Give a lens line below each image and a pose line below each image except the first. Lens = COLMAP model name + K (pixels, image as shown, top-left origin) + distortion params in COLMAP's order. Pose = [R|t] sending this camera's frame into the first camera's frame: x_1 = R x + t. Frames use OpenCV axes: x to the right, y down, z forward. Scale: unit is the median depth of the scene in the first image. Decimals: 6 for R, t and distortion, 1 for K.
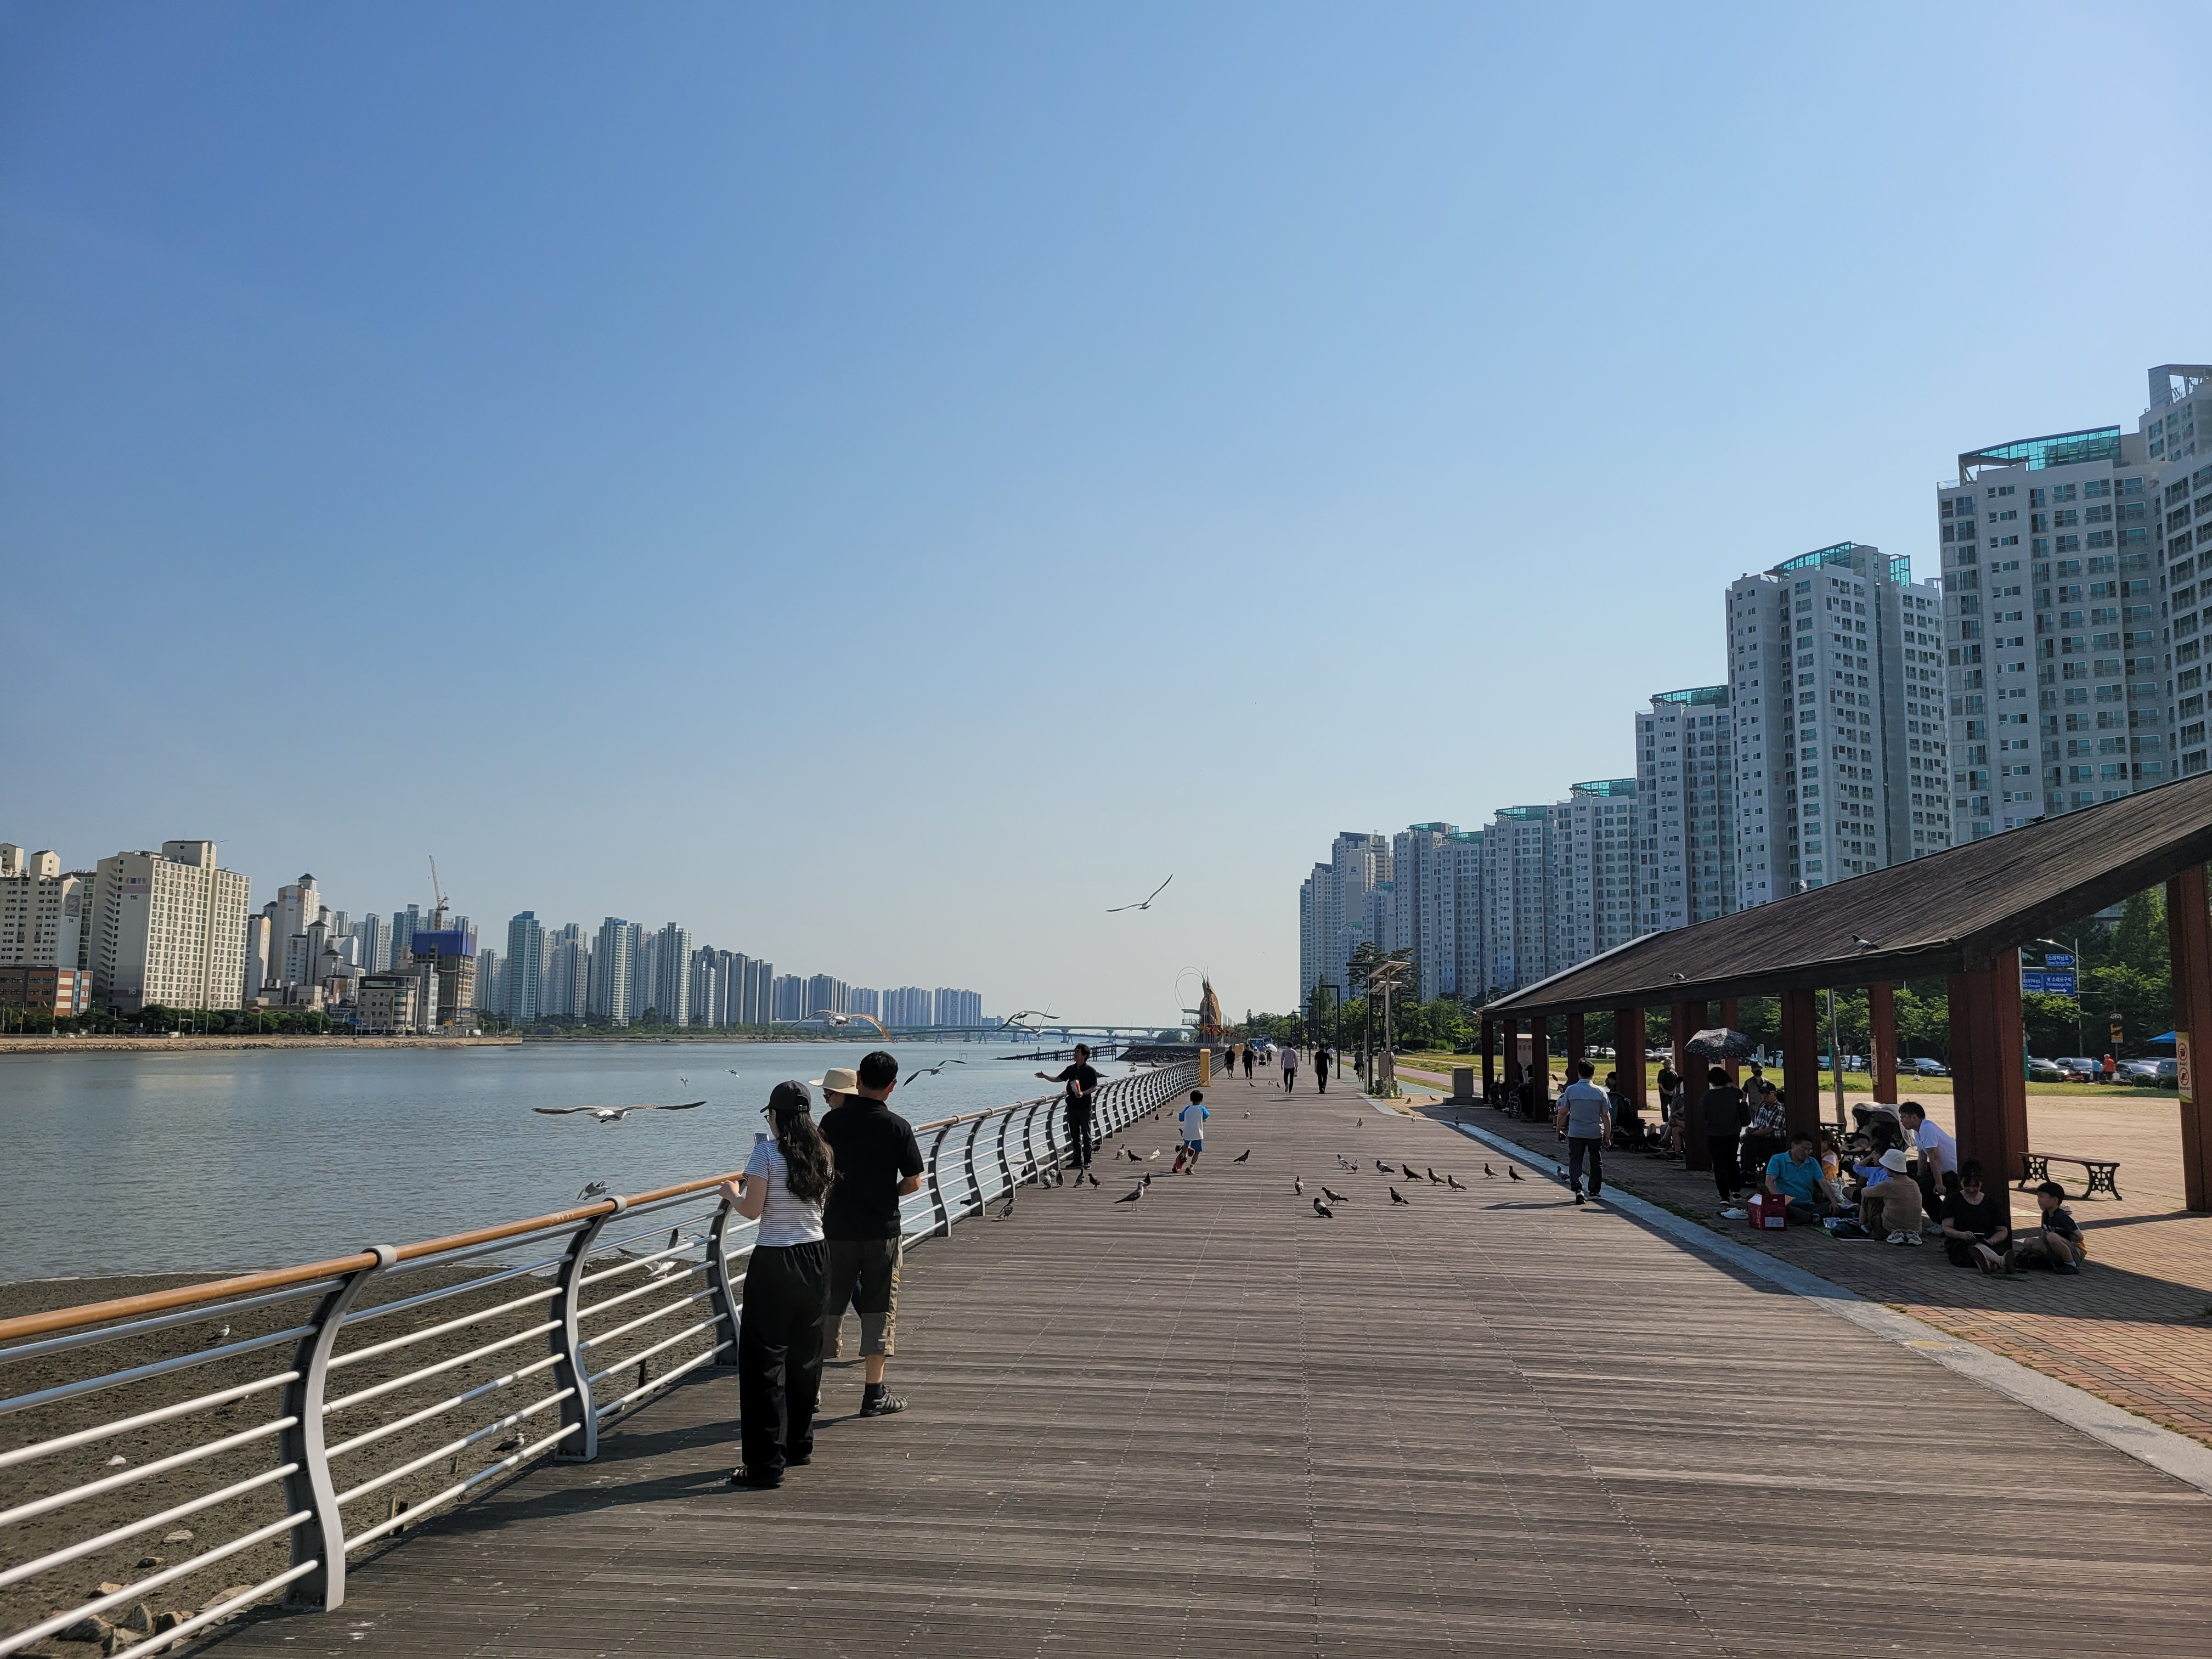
lens RADIAL K [[1688.9, 0, 1110.2], [0, 1688.9, 817.6], [0, 0, 1]] dist [0.062090, -0.035553]
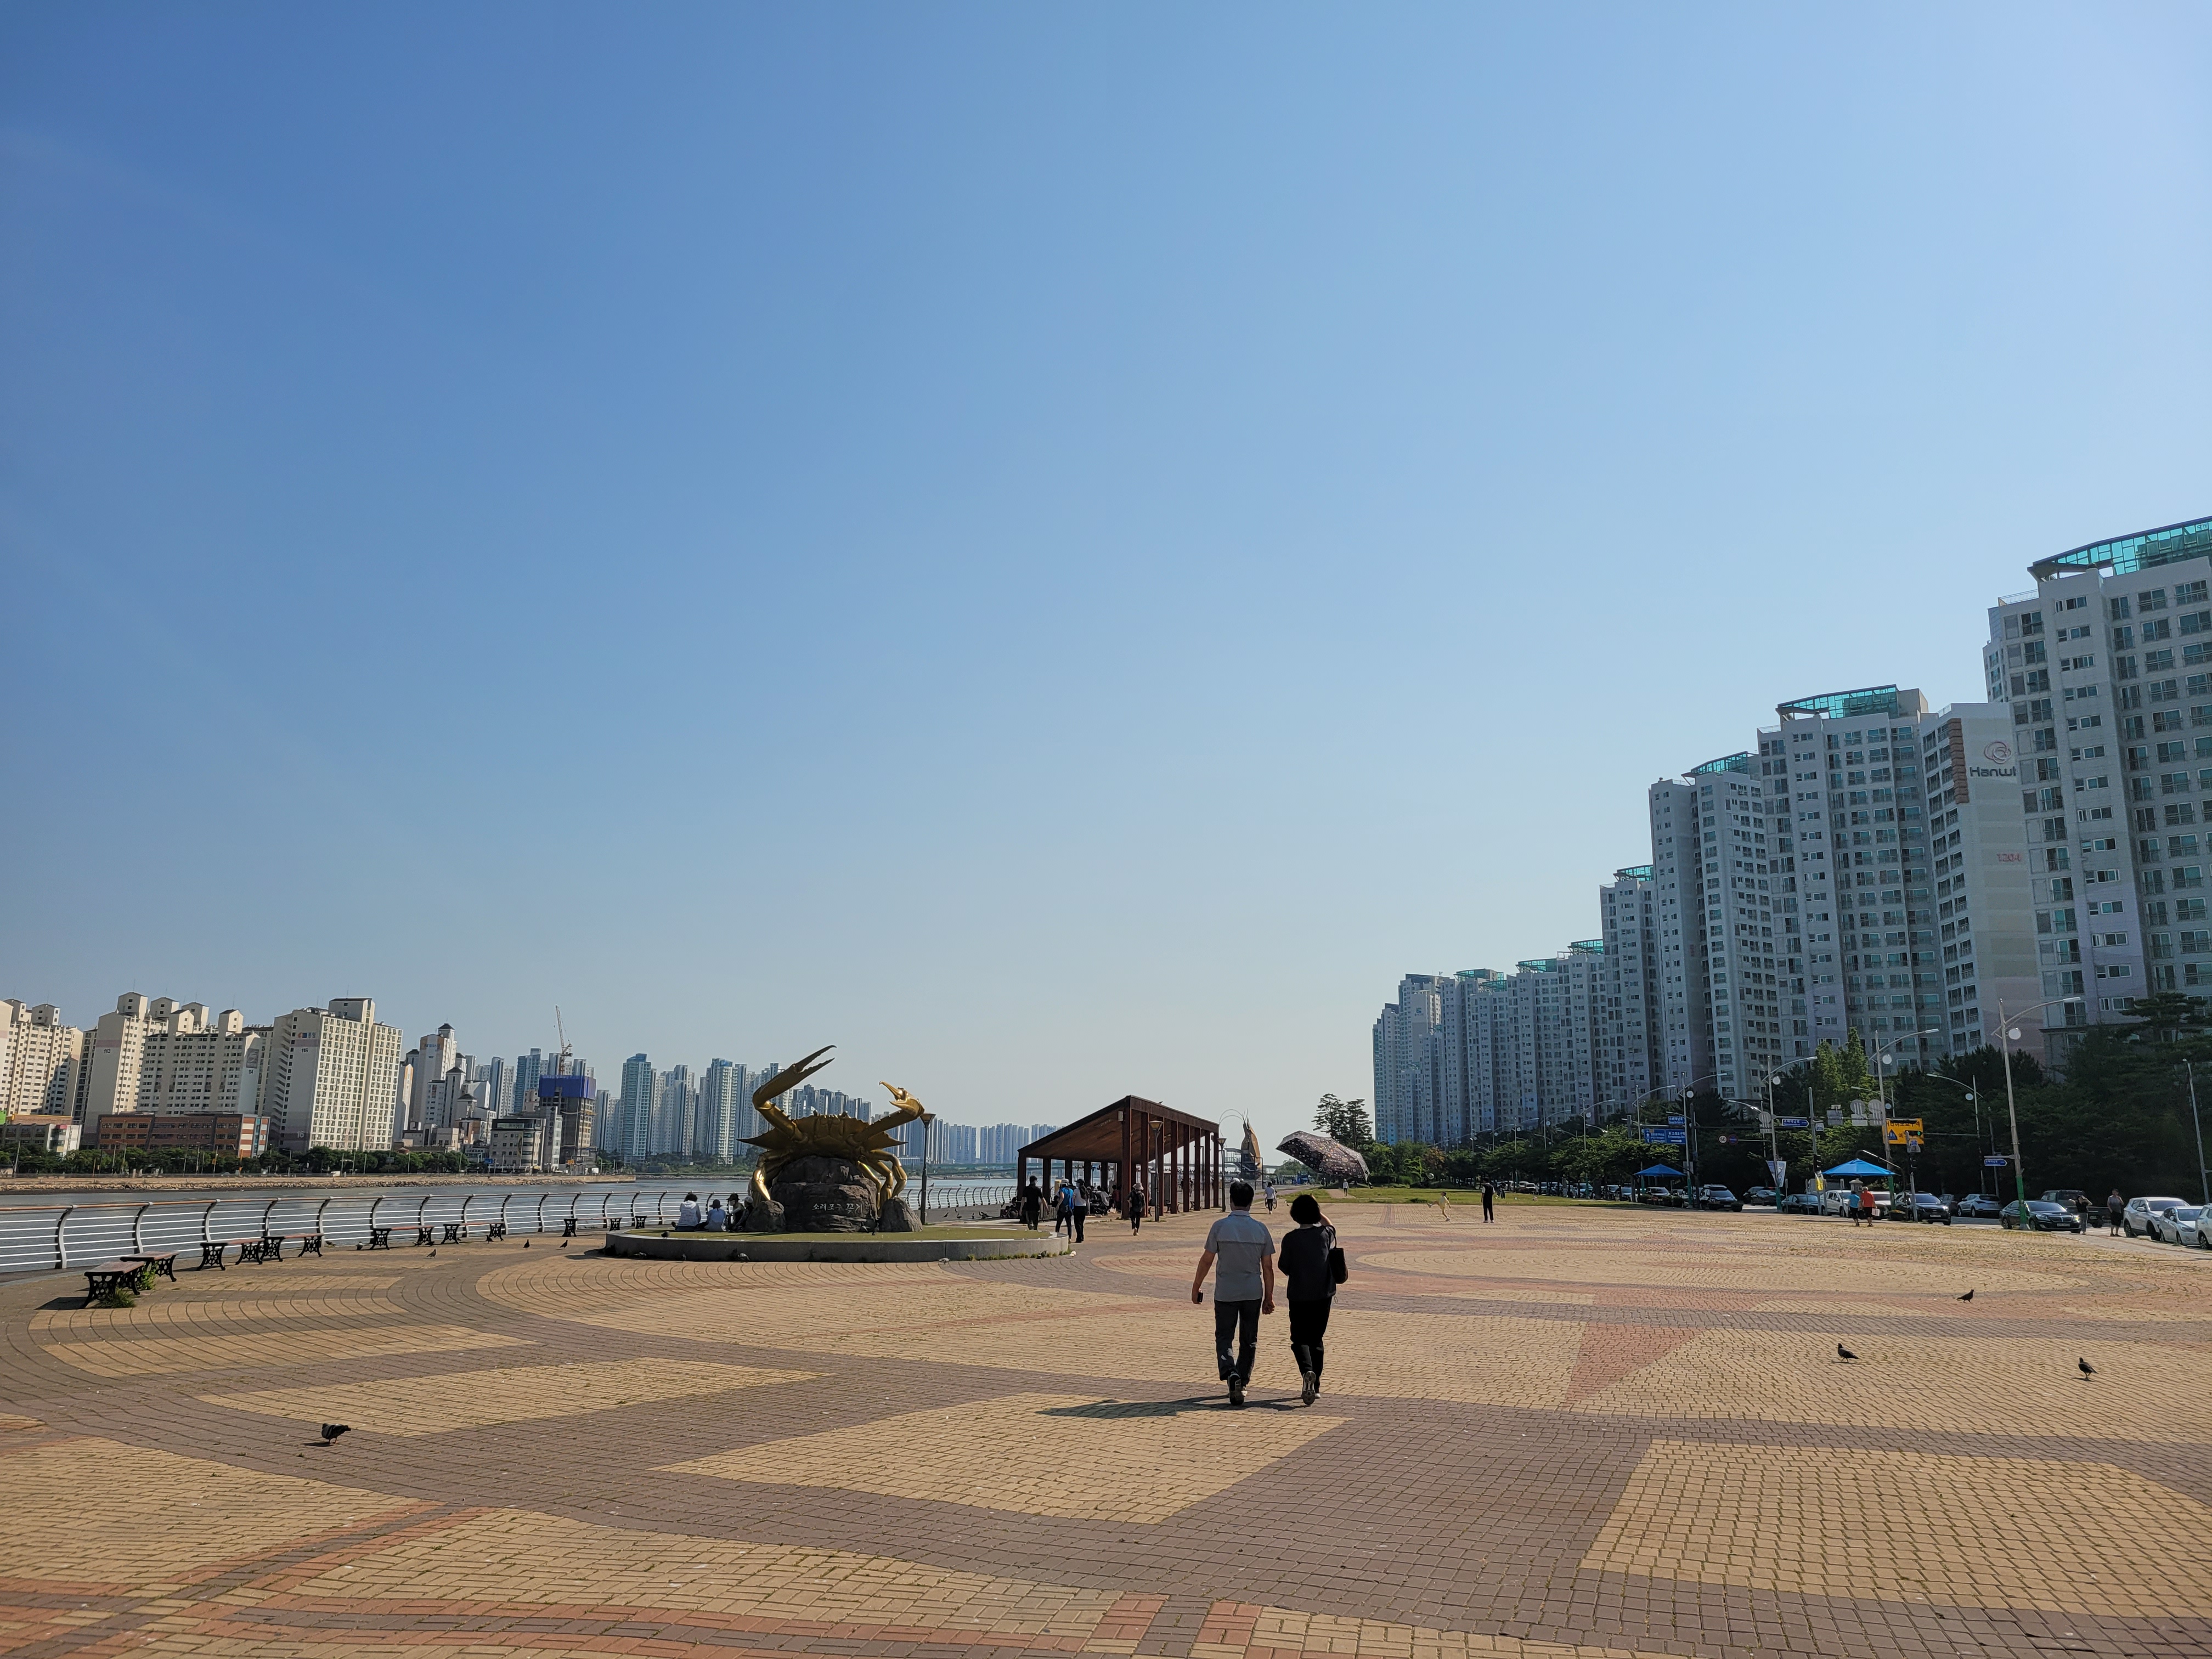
lens RADIAL K [[1688.9, 0, 1114.1], [0, 1688.9, 783.0], [0, 0, 1]] dist [0.062090, -0.035553]
pose [[0.998241, -0.014118, -0.057585, 0.033806], [0.008441, 0.995183, -0.097666, -0.015179], [0.058686, 0.097008, 0.993552, -0.114655]]
